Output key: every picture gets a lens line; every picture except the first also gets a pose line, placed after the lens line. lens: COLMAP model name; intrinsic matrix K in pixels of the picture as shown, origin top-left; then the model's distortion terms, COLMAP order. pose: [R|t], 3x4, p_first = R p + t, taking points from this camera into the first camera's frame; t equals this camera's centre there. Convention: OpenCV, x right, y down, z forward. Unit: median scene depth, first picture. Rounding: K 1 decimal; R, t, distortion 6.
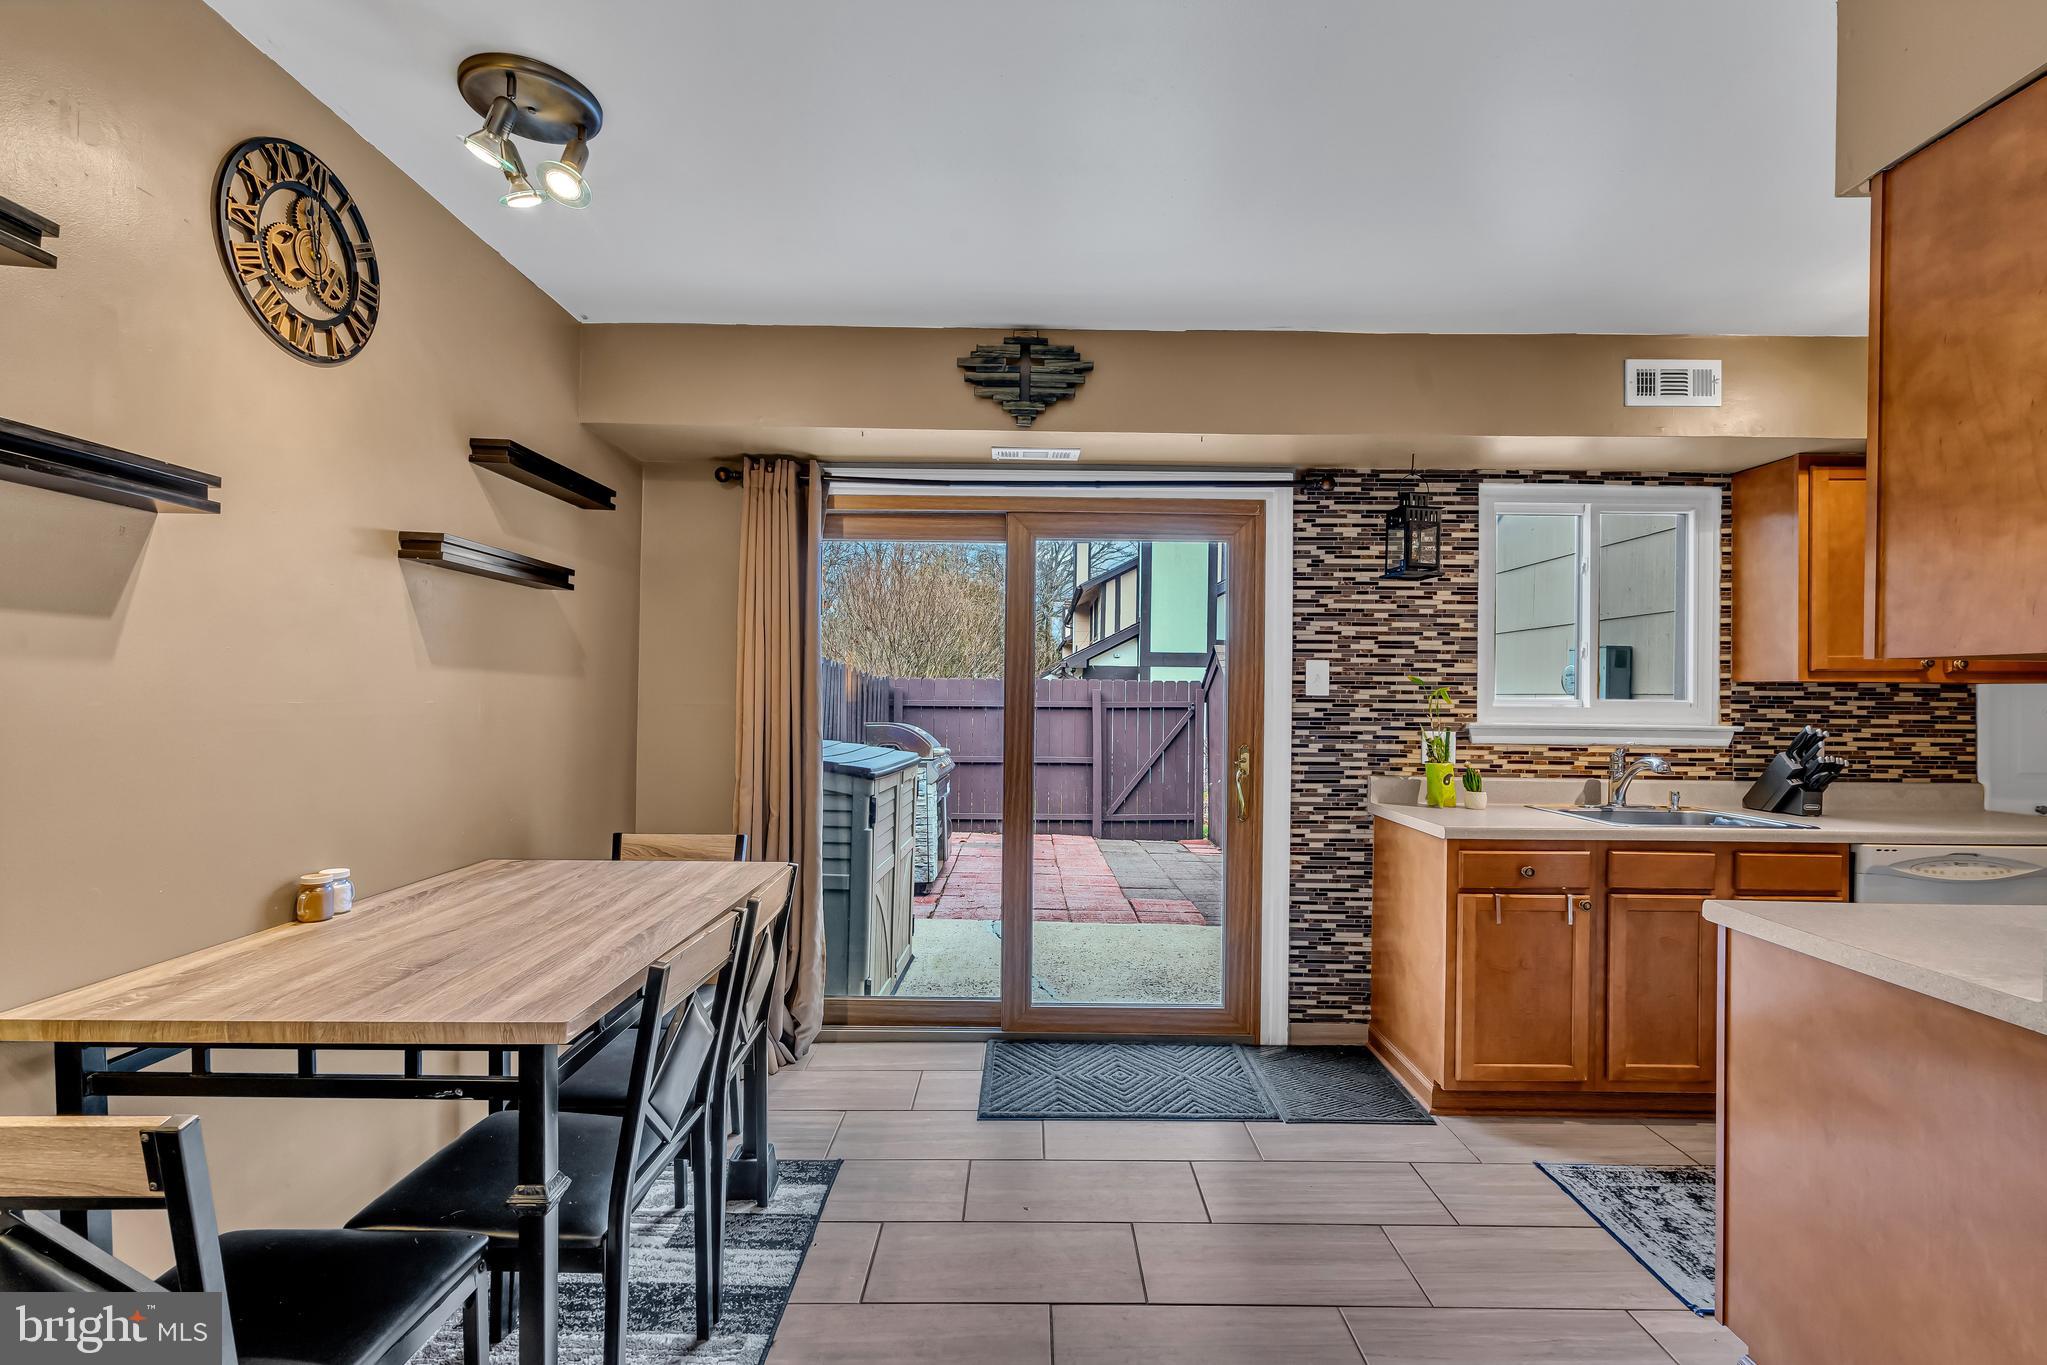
lens RADIAL K [[935.2, 0, 1021.5], [0, 935.2, 694.7], [0, 0, 1]] dist [-0.003265, 0.000621]
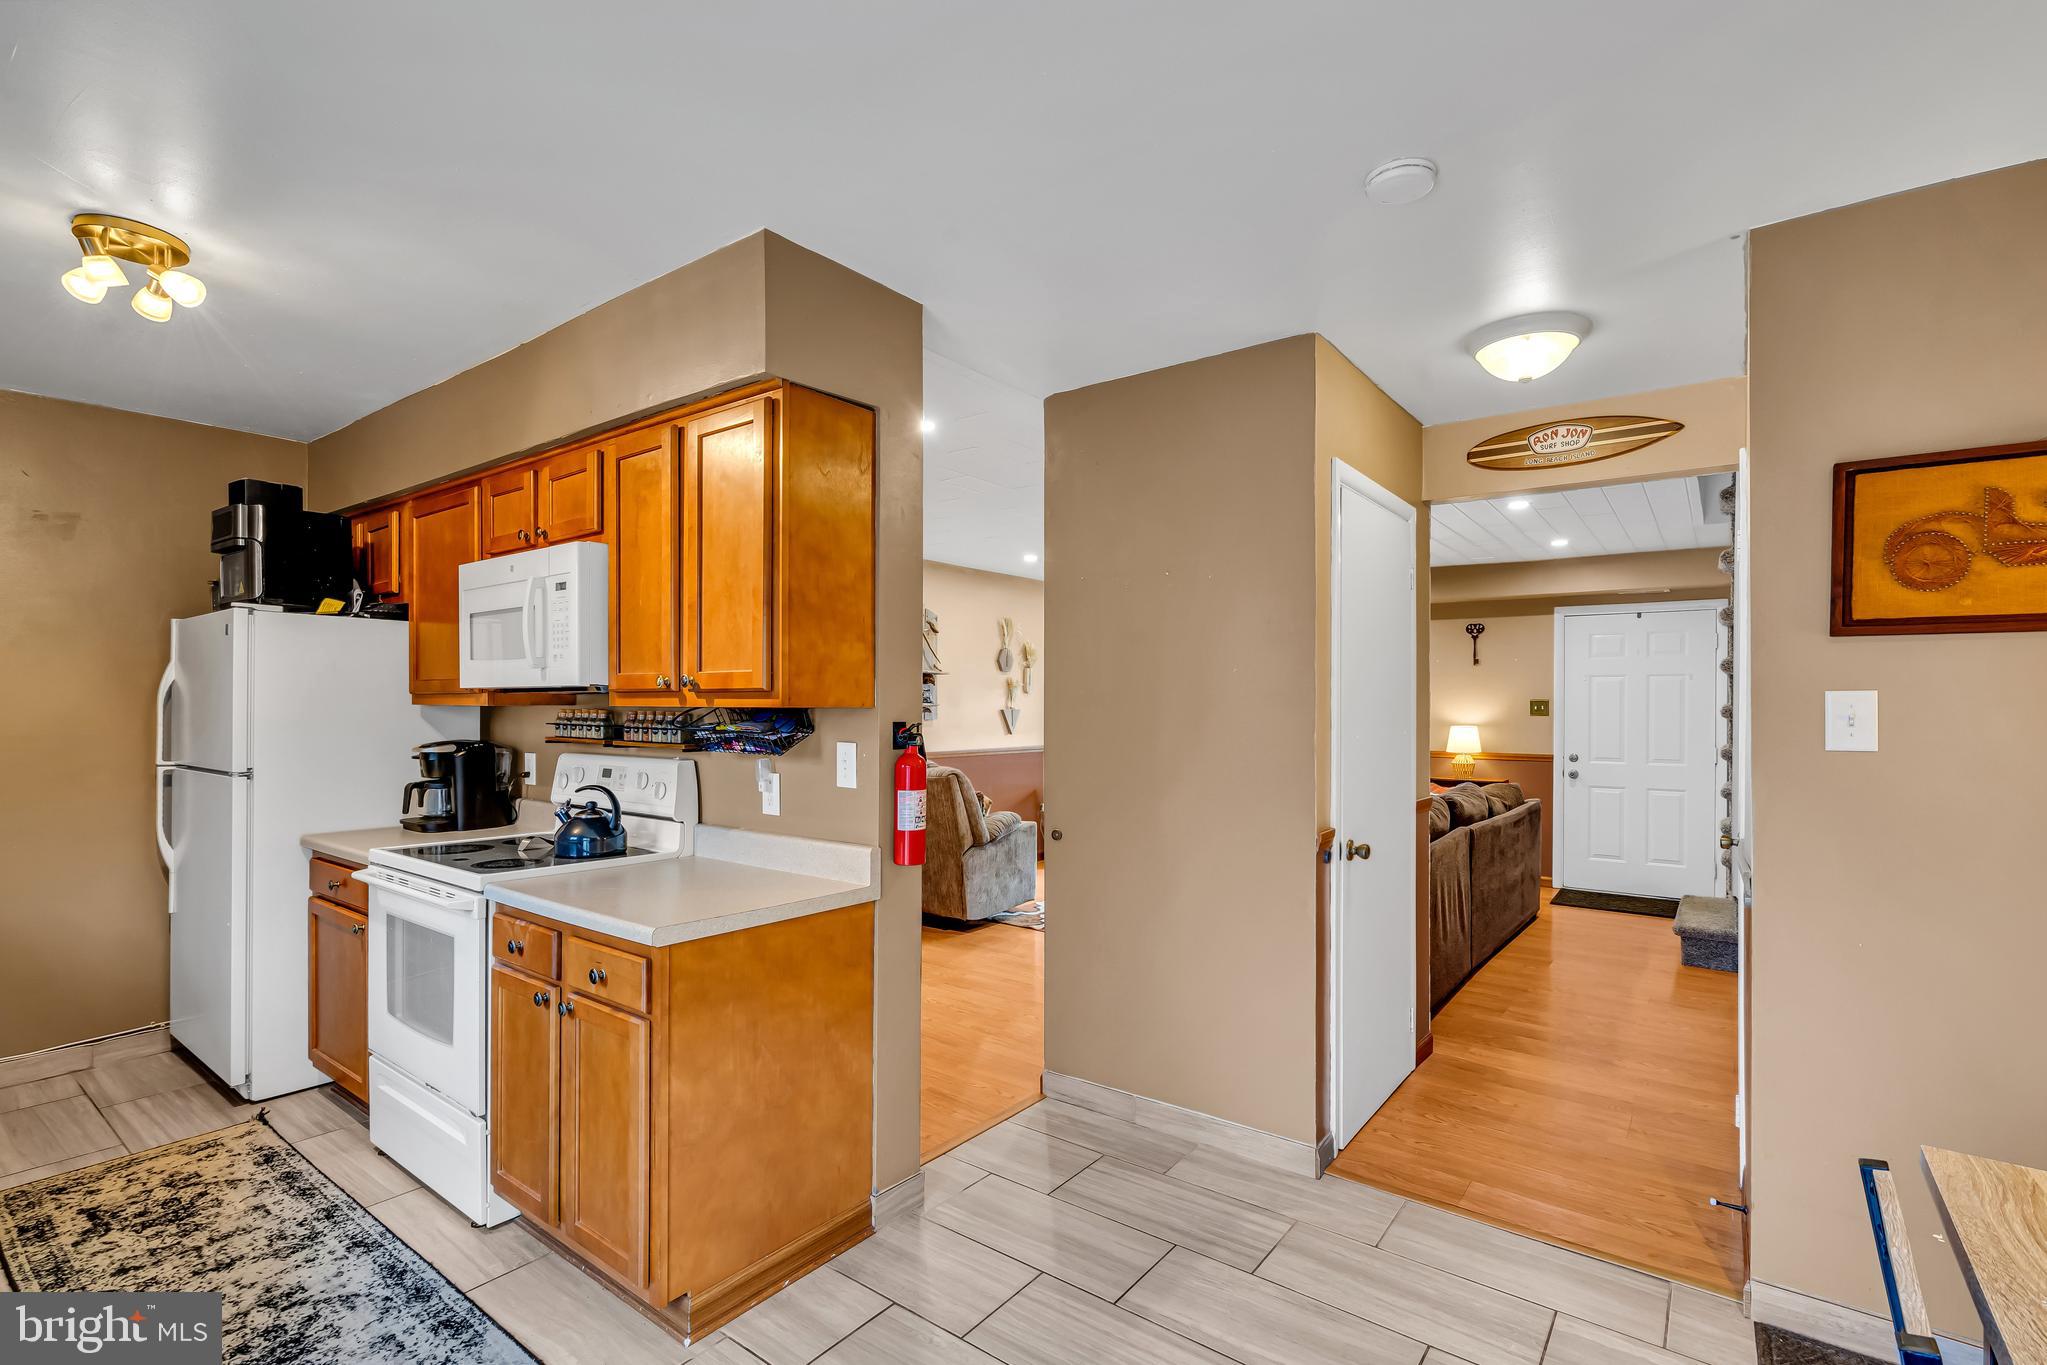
lens RADIAL K [[935.2, 0, 1024.2], [0, 935.2, 708.9], [0, 0, 1]] dist [-0.003265, 0.000621]
pose [[-0.799897, -0.019314, 0.599827, -0.122955], [-0.014390, 0.999812, 0.013004, -0.026754], [-0.599965, 0.001770, -0.800024, 0.854616]]
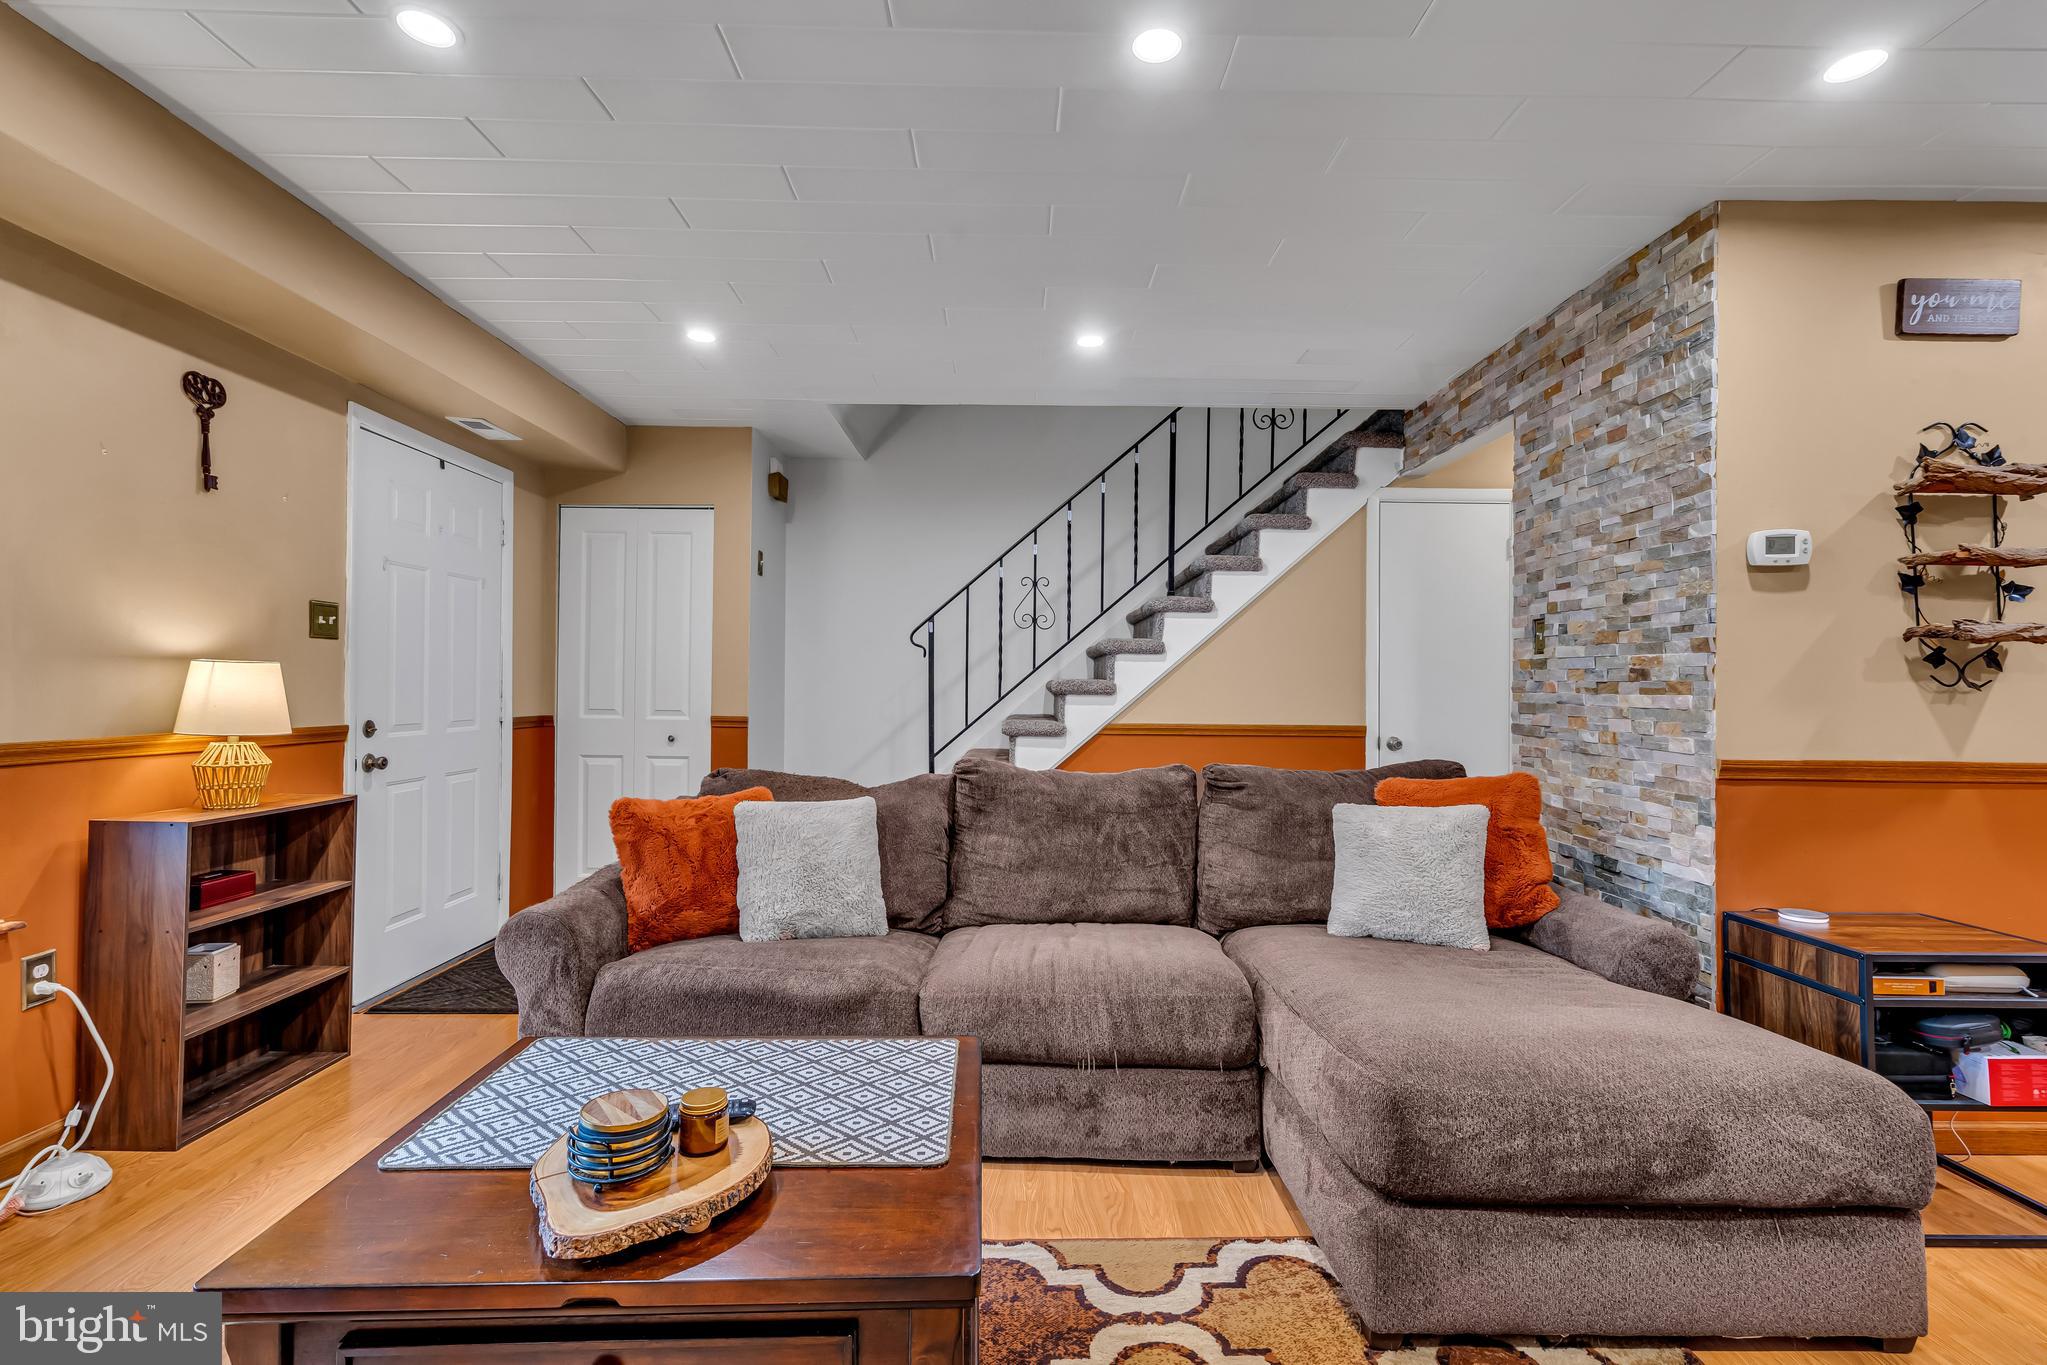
lens RADIAL K [[935.2, 0, 1022.3], [0, 935.2, 672.8], [0, 0, 1]] dist [-0.003265, 0.000621]
pose [[0.019670, -0.027423, -0.999430, 1.181779], [-0.010320, 0.999565, -0.027630, 0.054368], [0.999753, 0.010858, 0.019379, -0.905394]]
